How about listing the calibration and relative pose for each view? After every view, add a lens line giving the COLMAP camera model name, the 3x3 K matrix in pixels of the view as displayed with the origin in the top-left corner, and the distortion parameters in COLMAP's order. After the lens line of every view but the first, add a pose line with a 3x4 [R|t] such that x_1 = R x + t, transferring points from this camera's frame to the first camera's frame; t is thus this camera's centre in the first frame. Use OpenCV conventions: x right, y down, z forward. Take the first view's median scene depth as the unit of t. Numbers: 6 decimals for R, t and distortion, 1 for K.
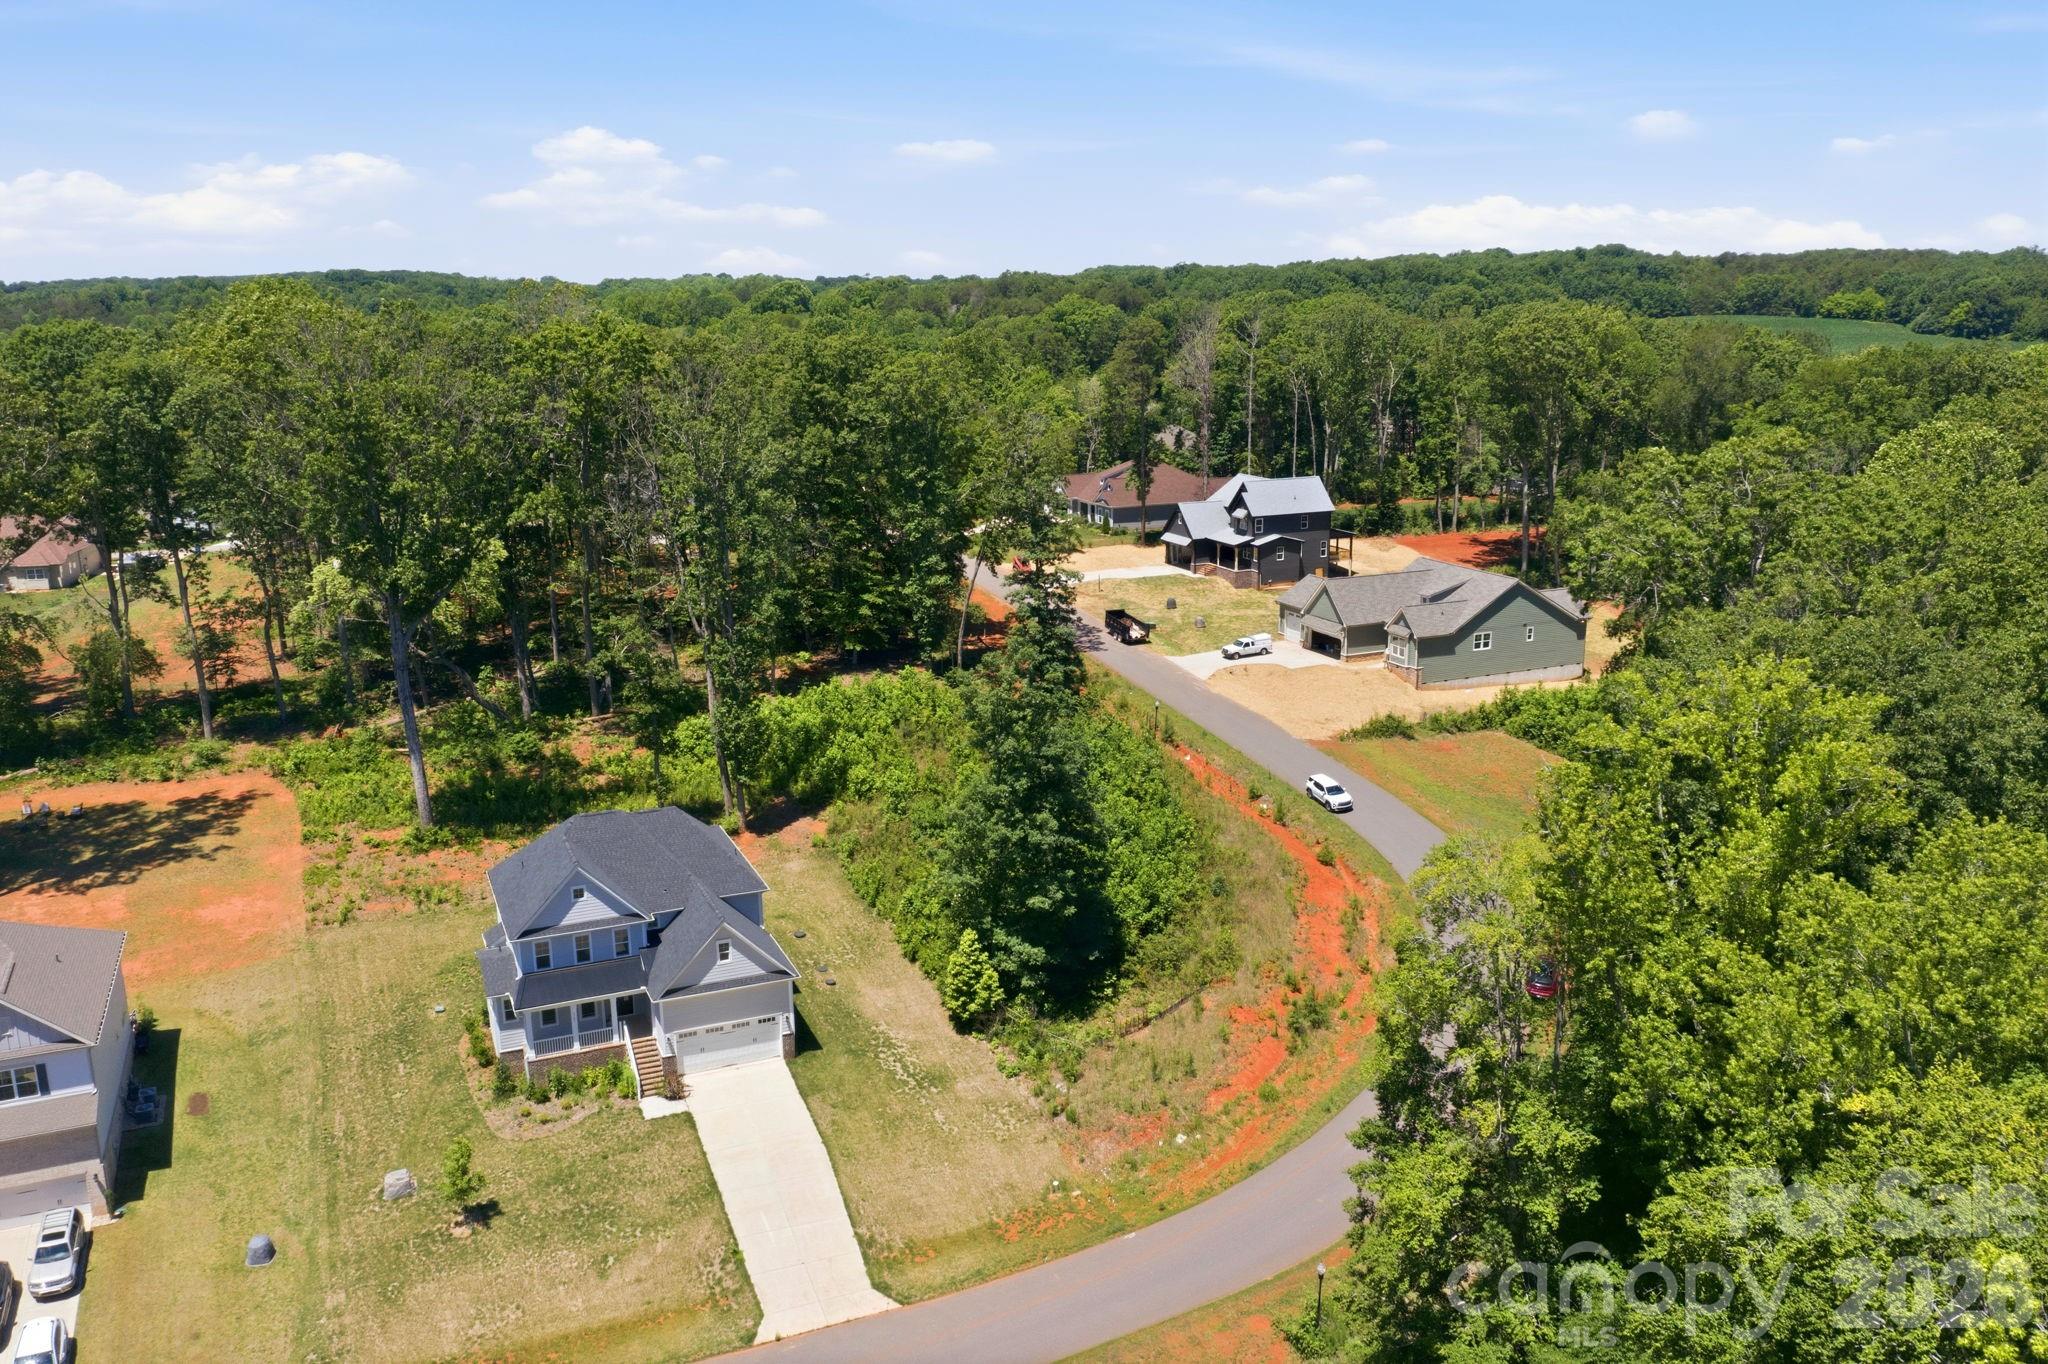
lens RADIAL K [[1613.0, 0, 1024.0], [0, 1613.0, 682.0], [0, 0, 1]] dist [-0.019857, 0.008922]
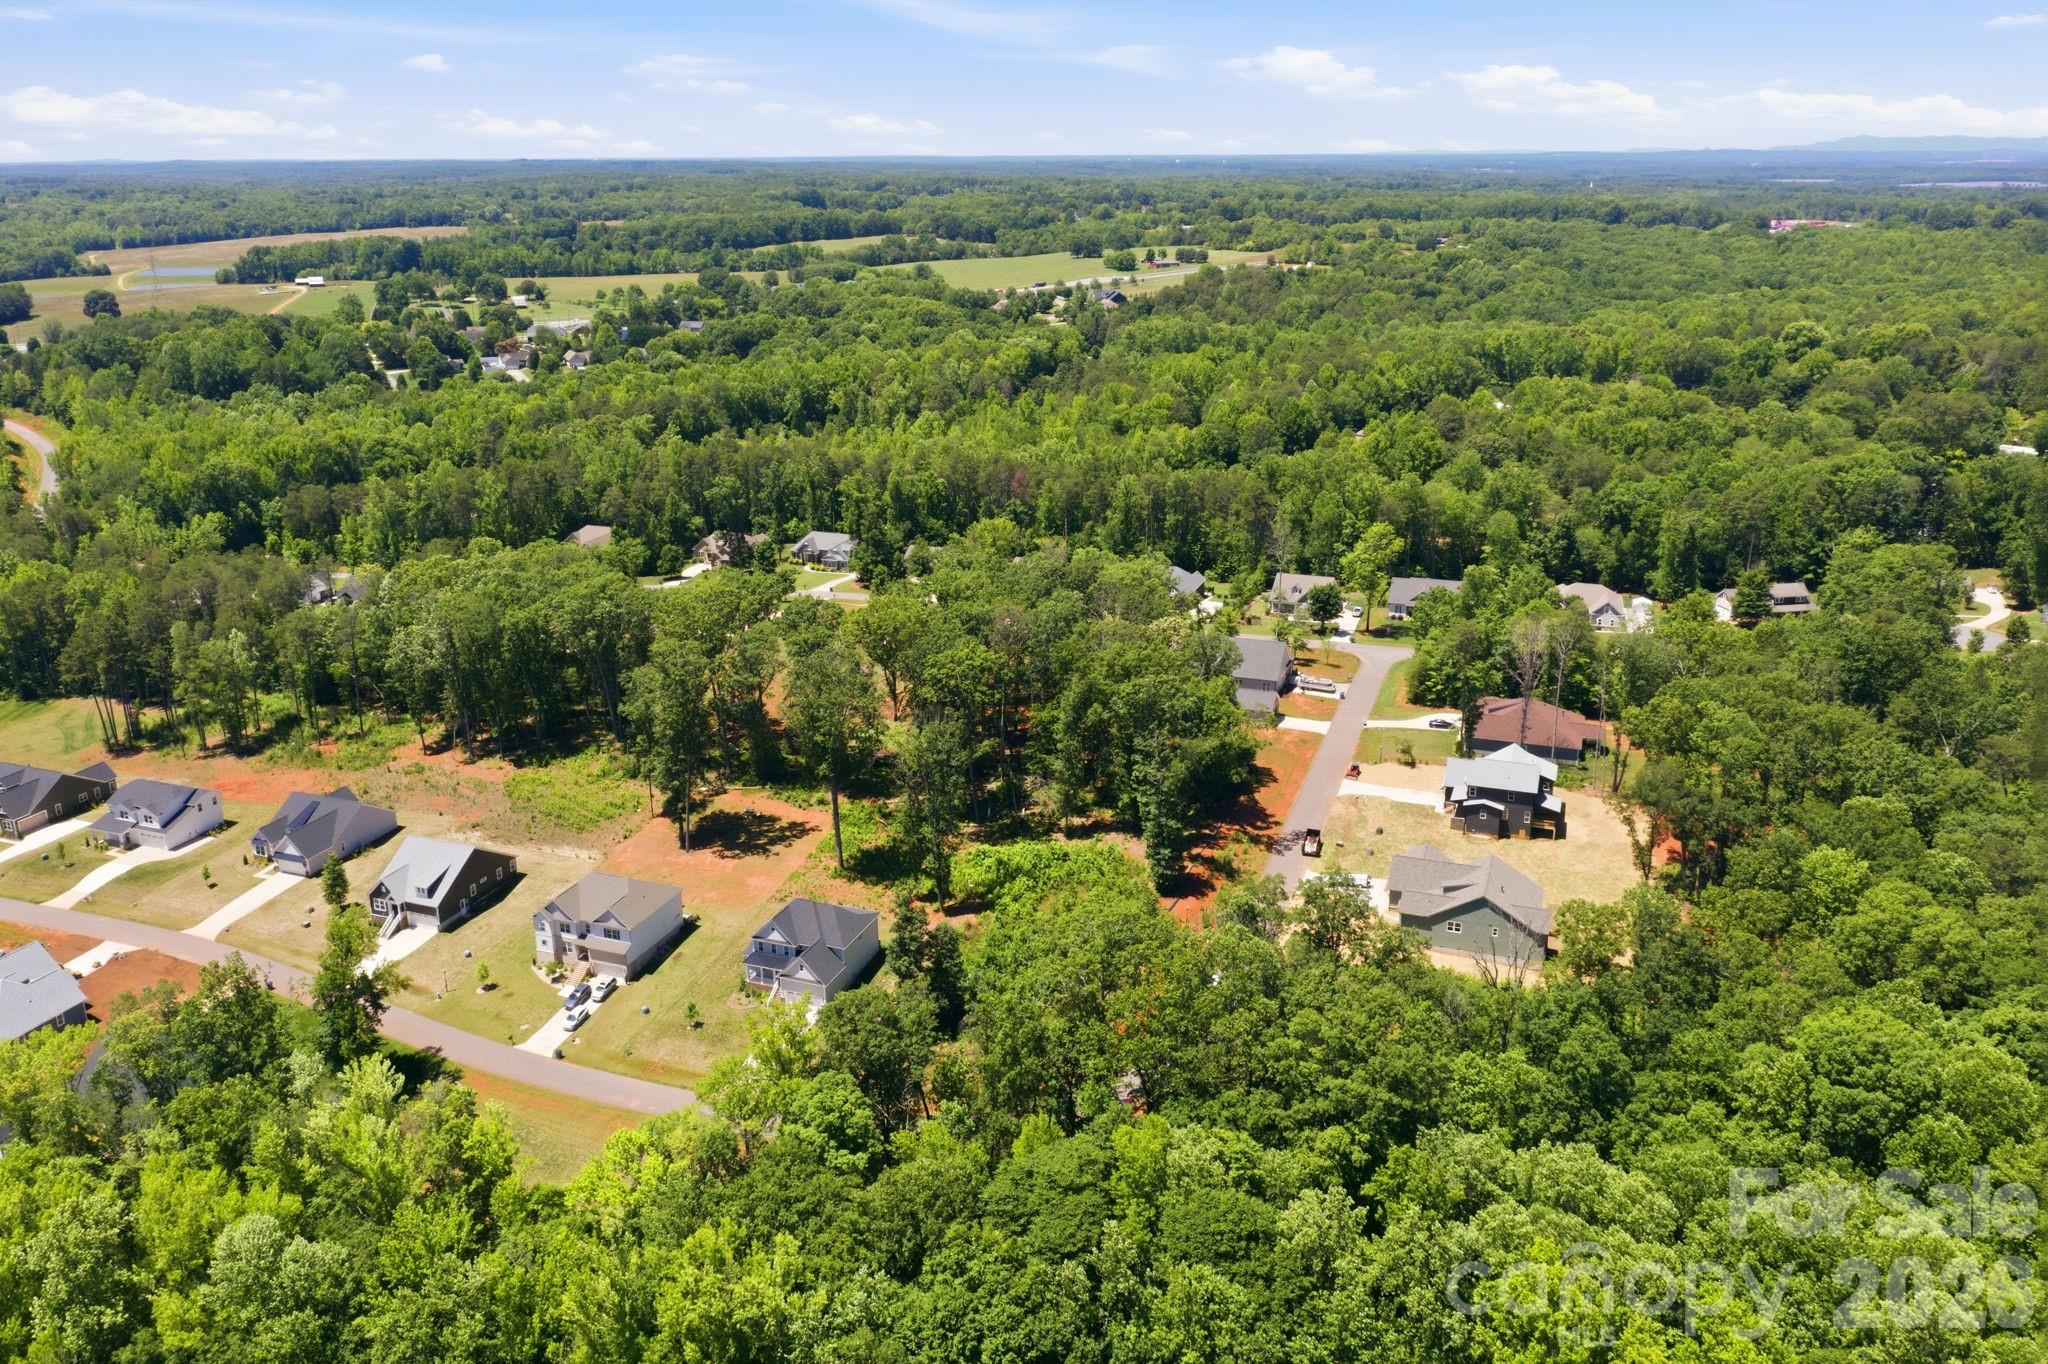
lens RADIAL K [[1613.0, 0, 1024.0], [0, 1613.0, 682.0], [0, 0, 1]] dist [-0.019857, 0.008922]
pose [[0.719982, 0.224146, -0.656799, 1.623009], [-0.166154, 0.974555, 0.150449, -0.712036], [0.673809, 0.000809, 0.738905, -0.682946]]
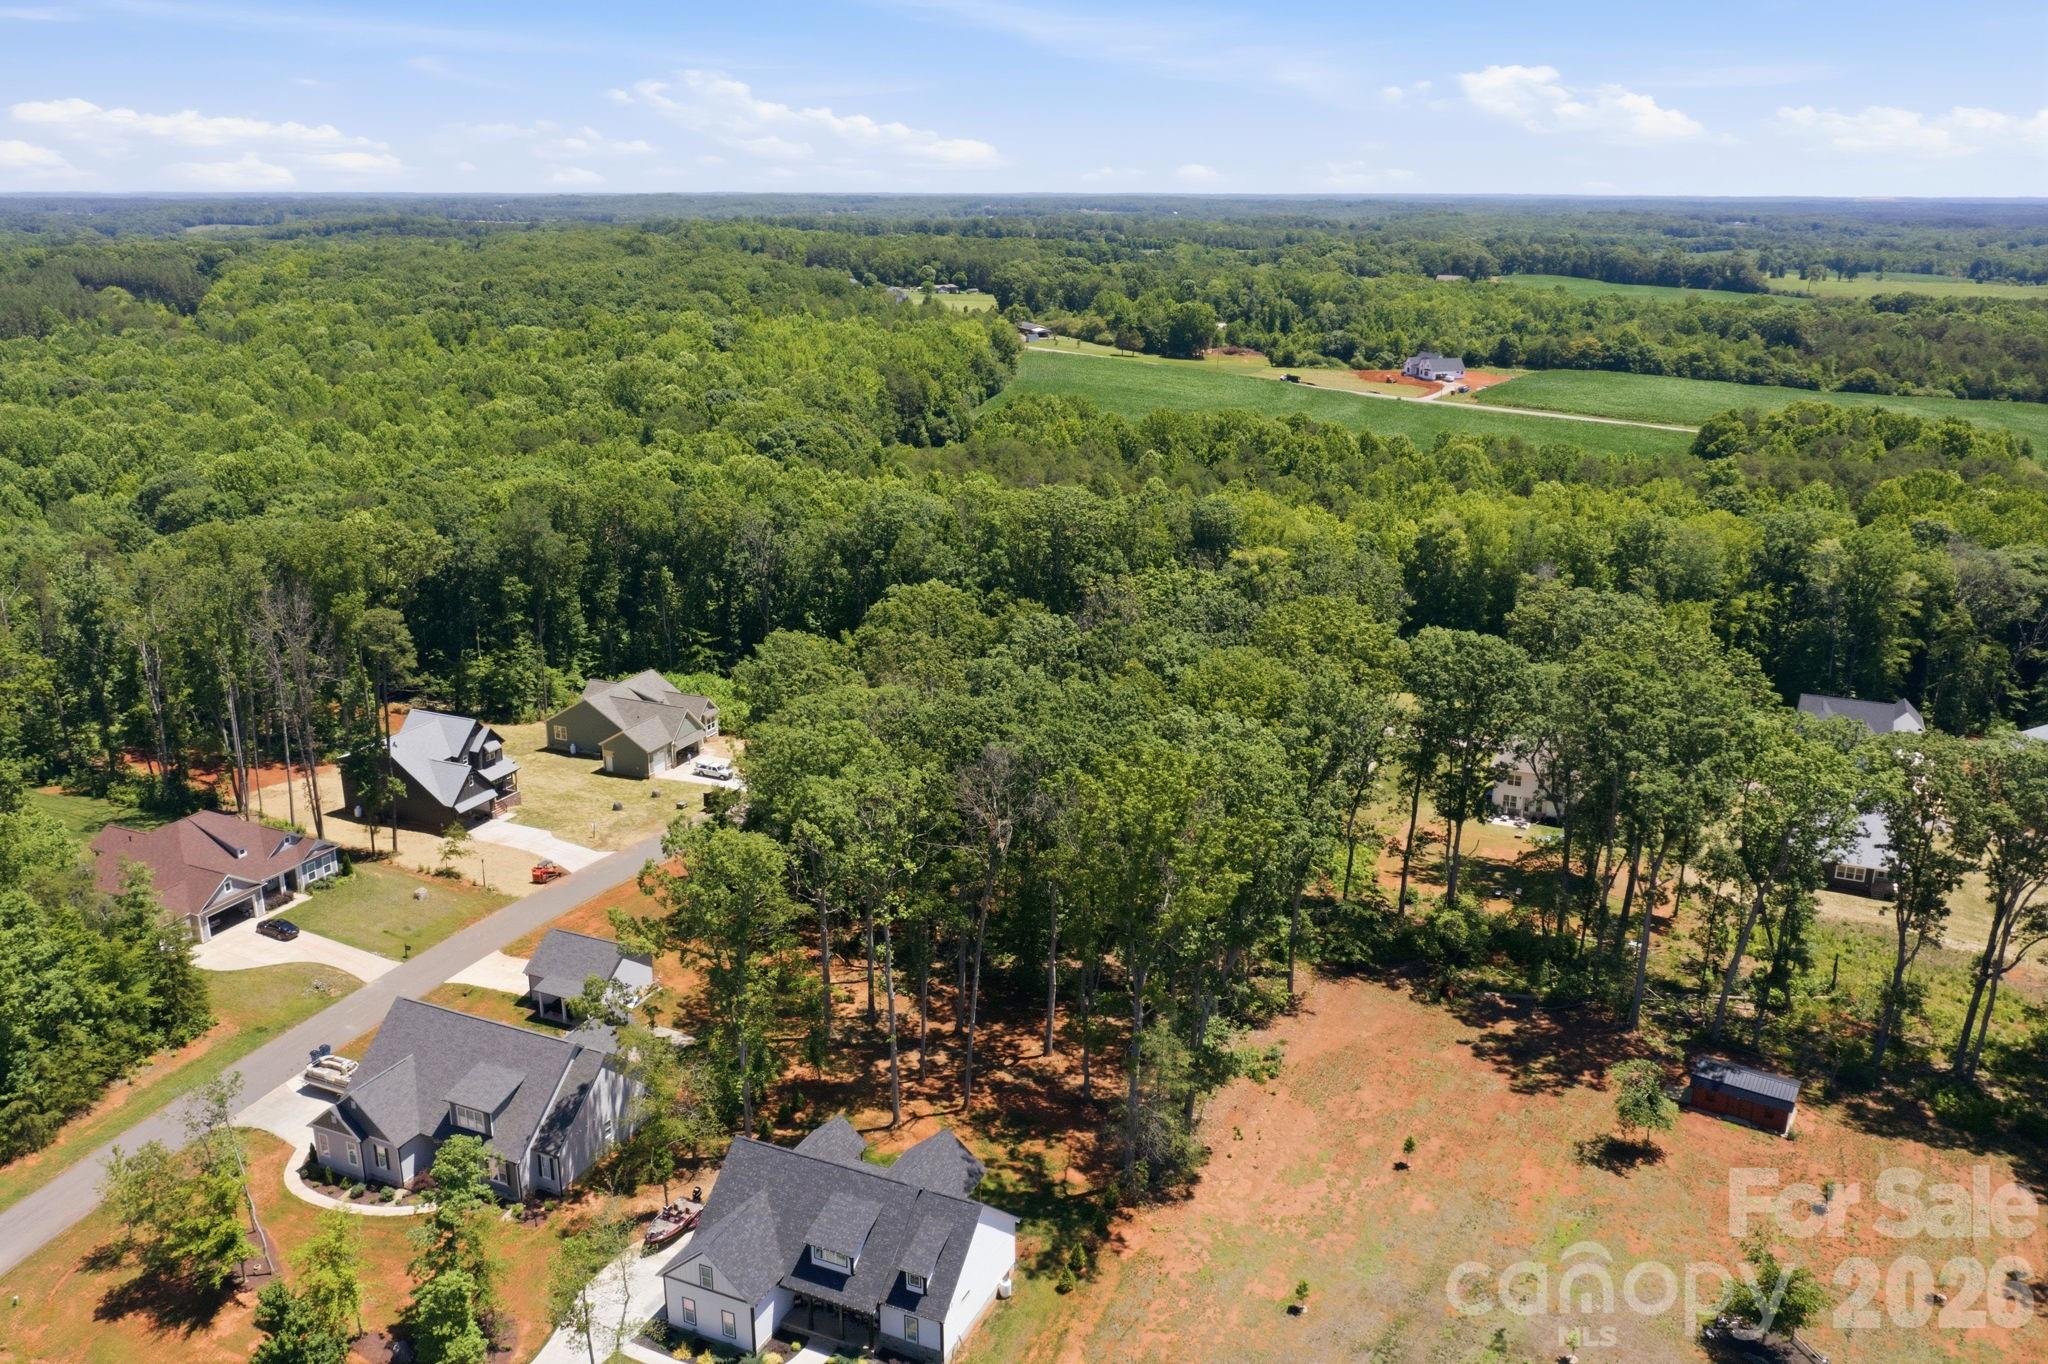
lens RADIAL K [[1613.0, 0, 1024.0], [0, 1613.0, 682.0], [0, 0, 1]] dist [-0.019857, 0.008922]
pose [[-0.675344, -0.207156, 0.707811, -1.741285], [0.181952, 0.883273, 0.432114, -1.109412], [-0.714705, 0.420614, -0.558820, 2.762442]]
